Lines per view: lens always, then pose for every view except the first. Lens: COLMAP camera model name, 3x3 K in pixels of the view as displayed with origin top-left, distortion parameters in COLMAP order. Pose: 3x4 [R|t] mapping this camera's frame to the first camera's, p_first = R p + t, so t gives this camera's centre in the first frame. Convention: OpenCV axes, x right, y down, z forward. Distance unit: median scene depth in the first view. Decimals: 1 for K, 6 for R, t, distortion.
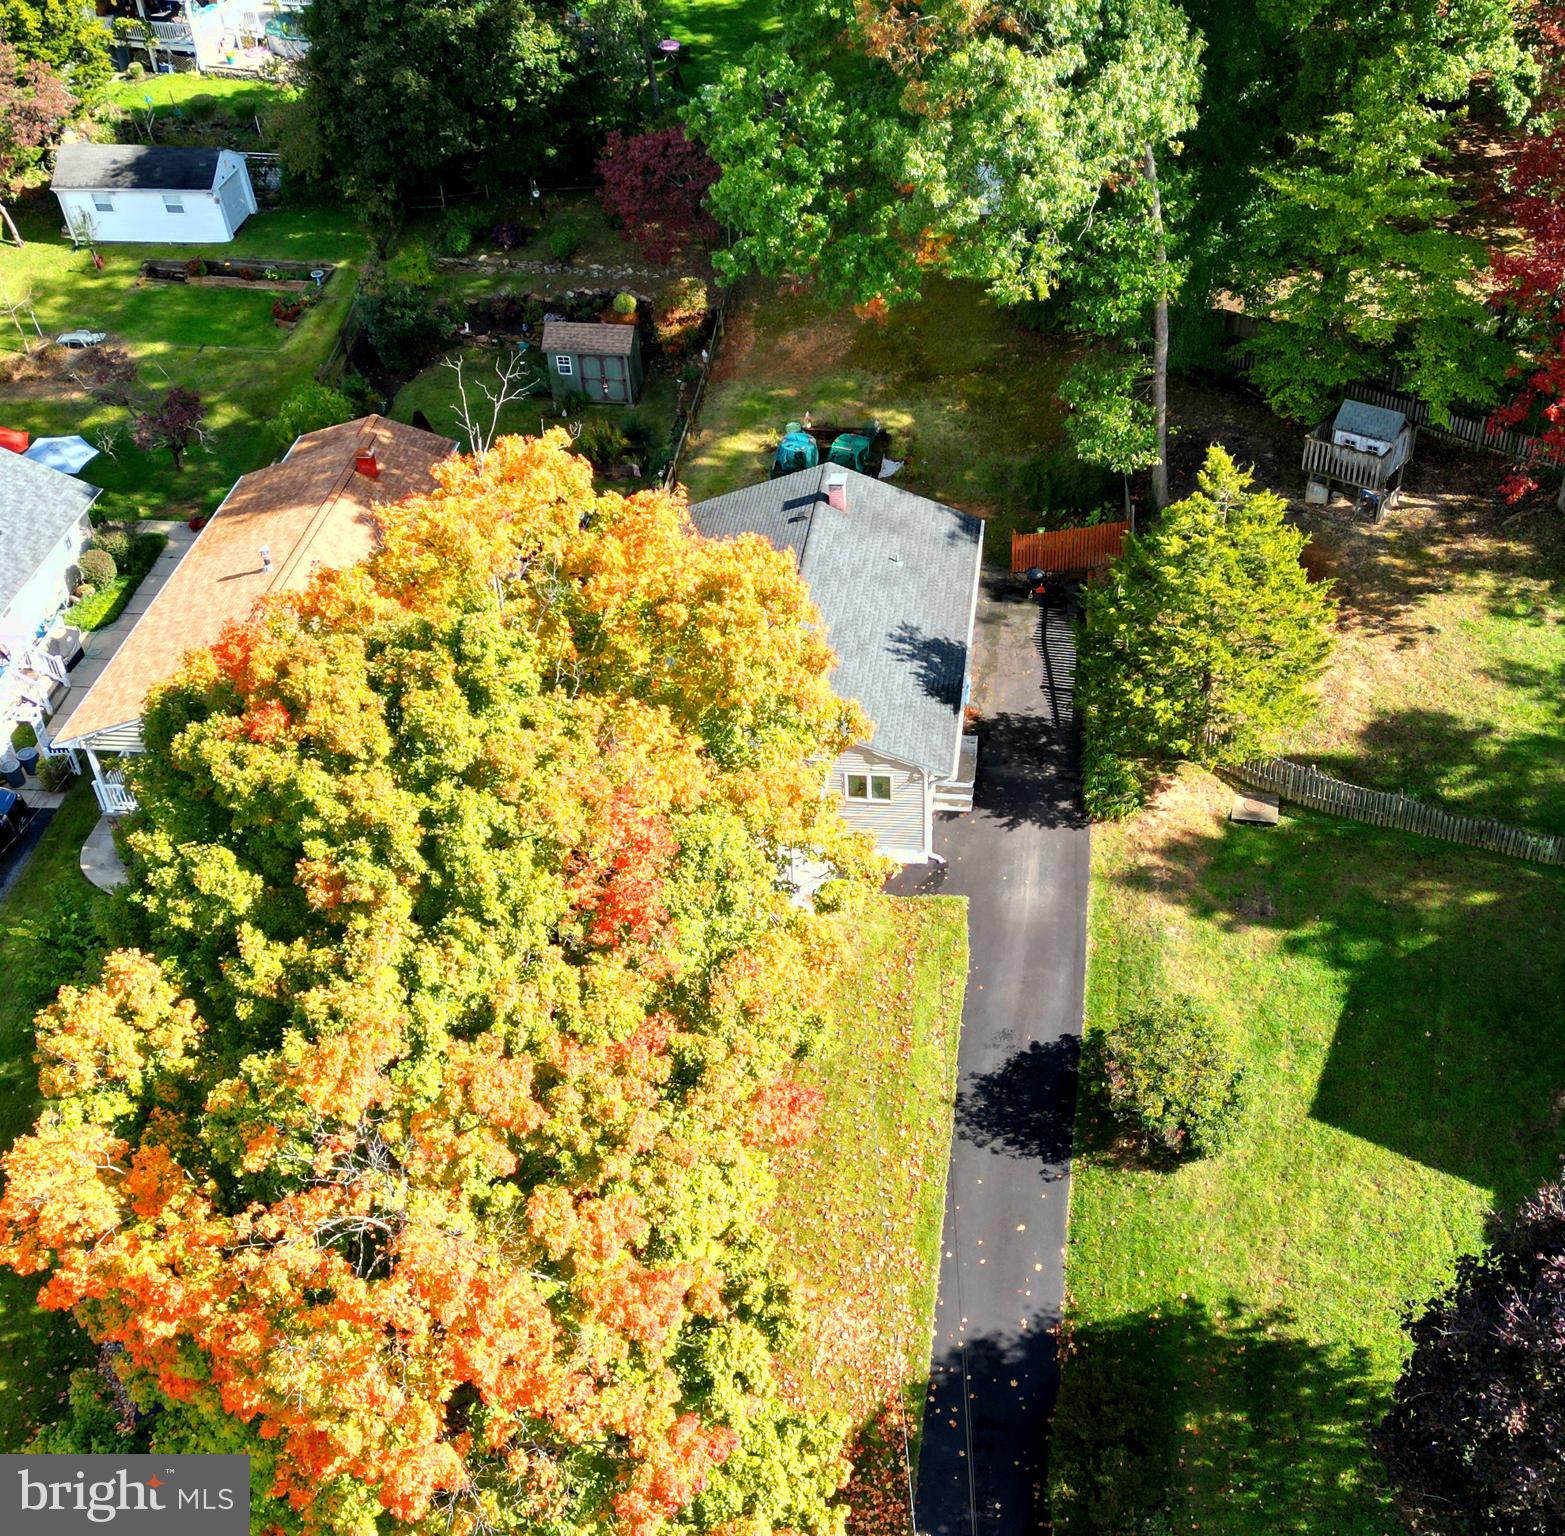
lens RADIAL K [[1771.6, 0, 764.4], [0, 1771.6, 766.5], [0, 0, 1]] dist [-0.061927, 0.321726]
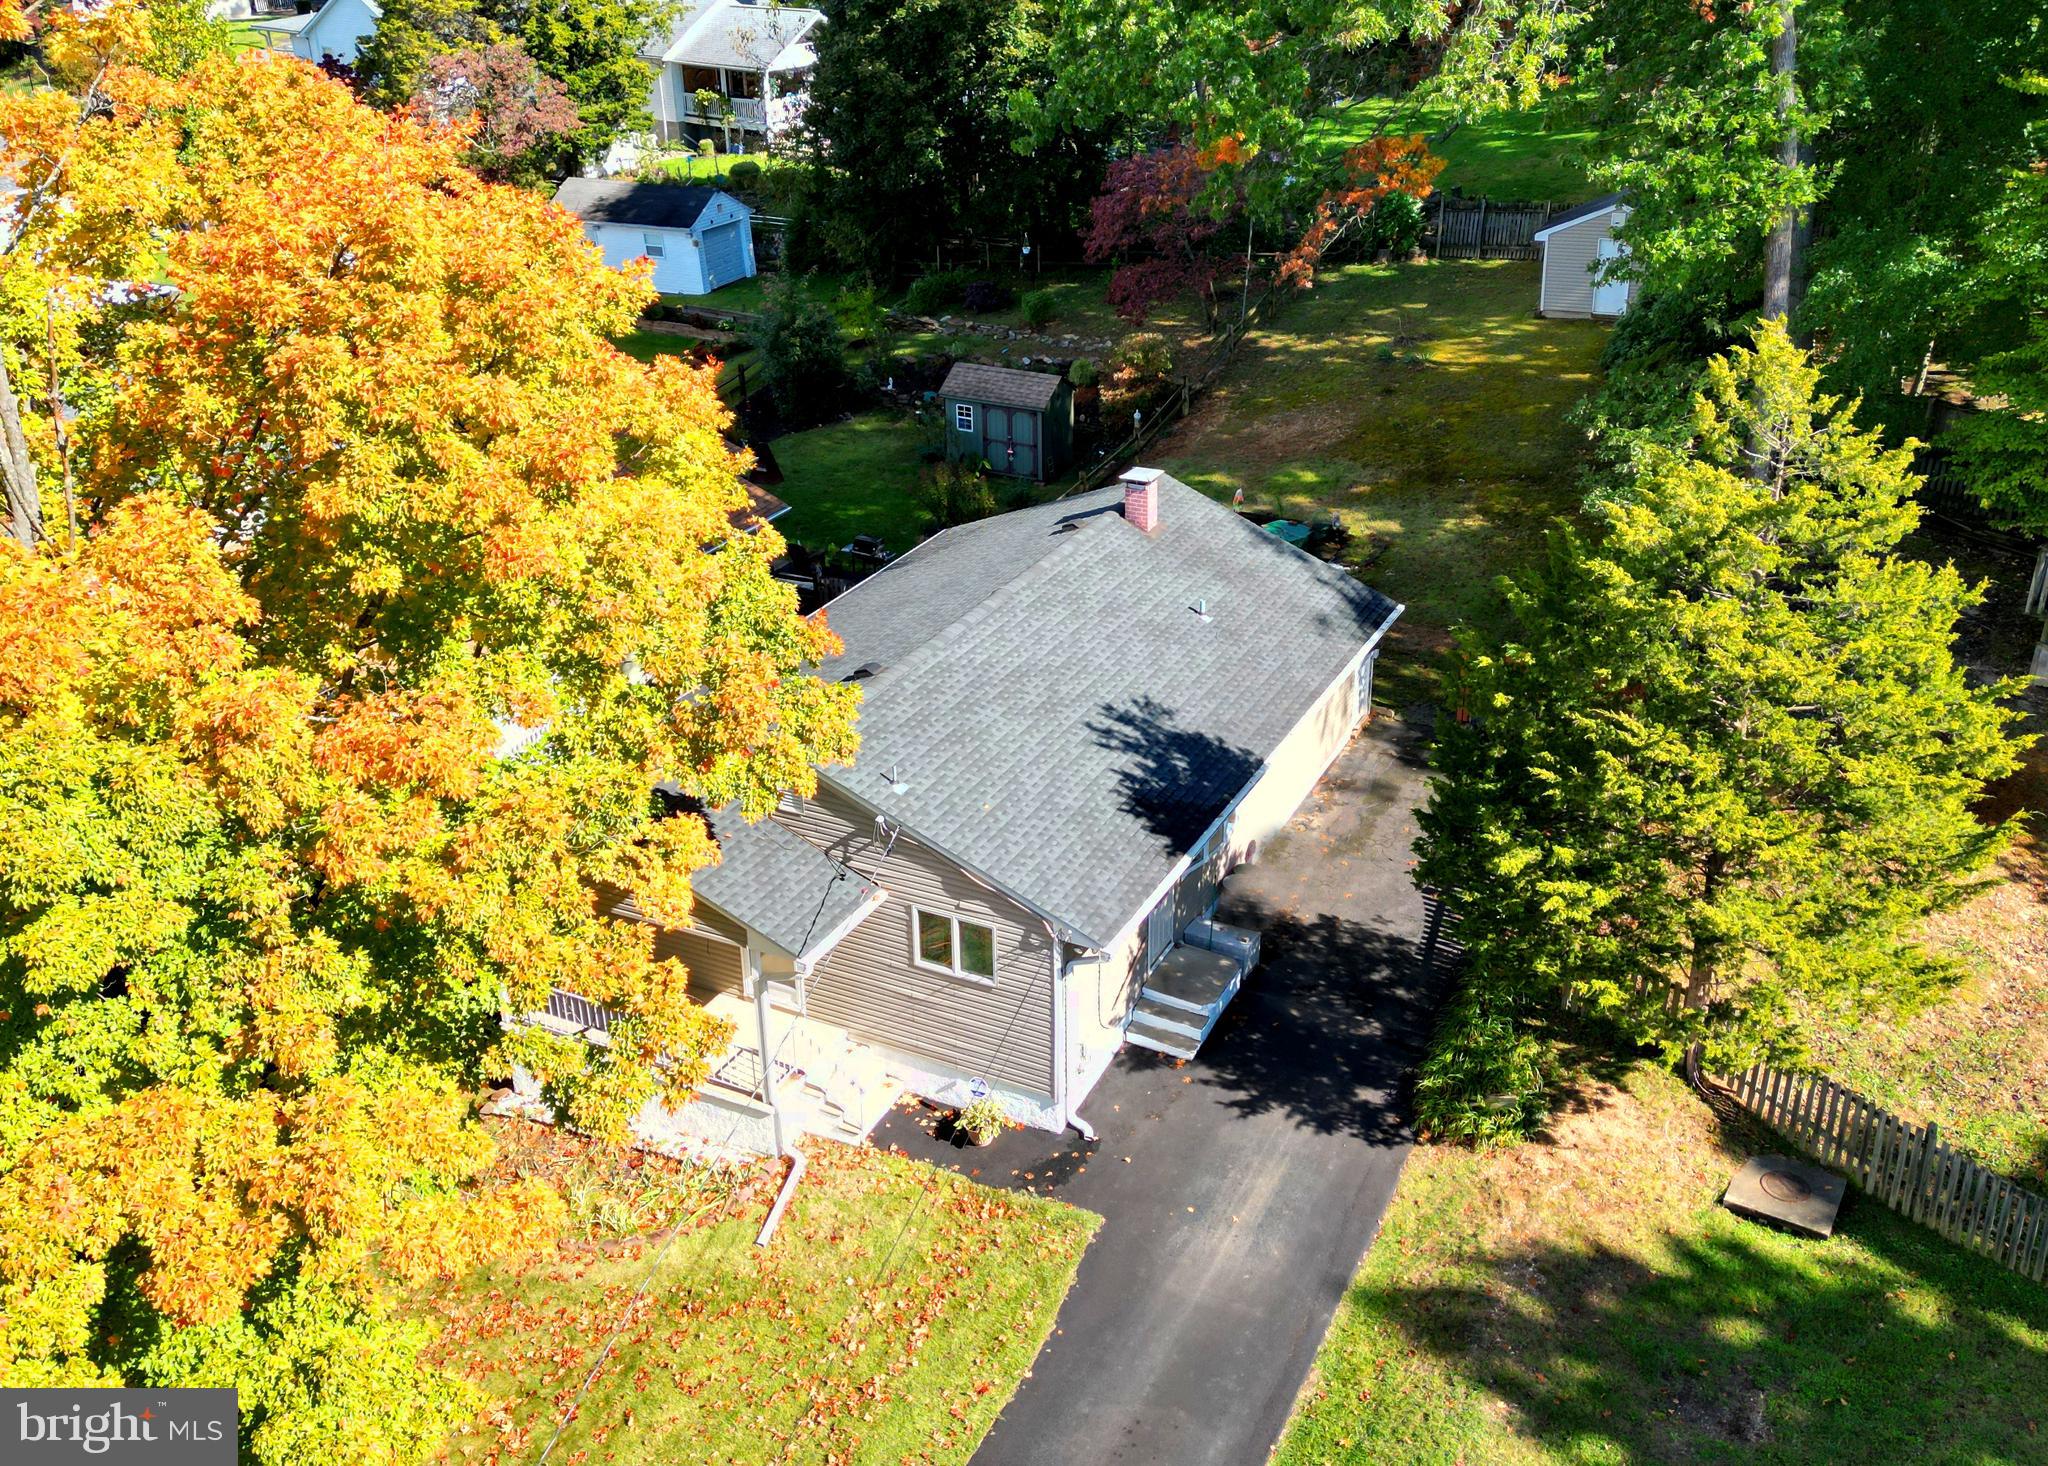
lens RADIAL K [[1796.2, 0, 1024.0], [0, 1796.2, 733.0], [0, 0, 1]] dist [0.049824, -0.001389]
pose [[0.948893, 0.188764, -0.252922, 0.193847], [-0.237507, 0.954859, -0.178421, 0.040159], [0.207825, 0.229374, 0.950892, 0.501288]]
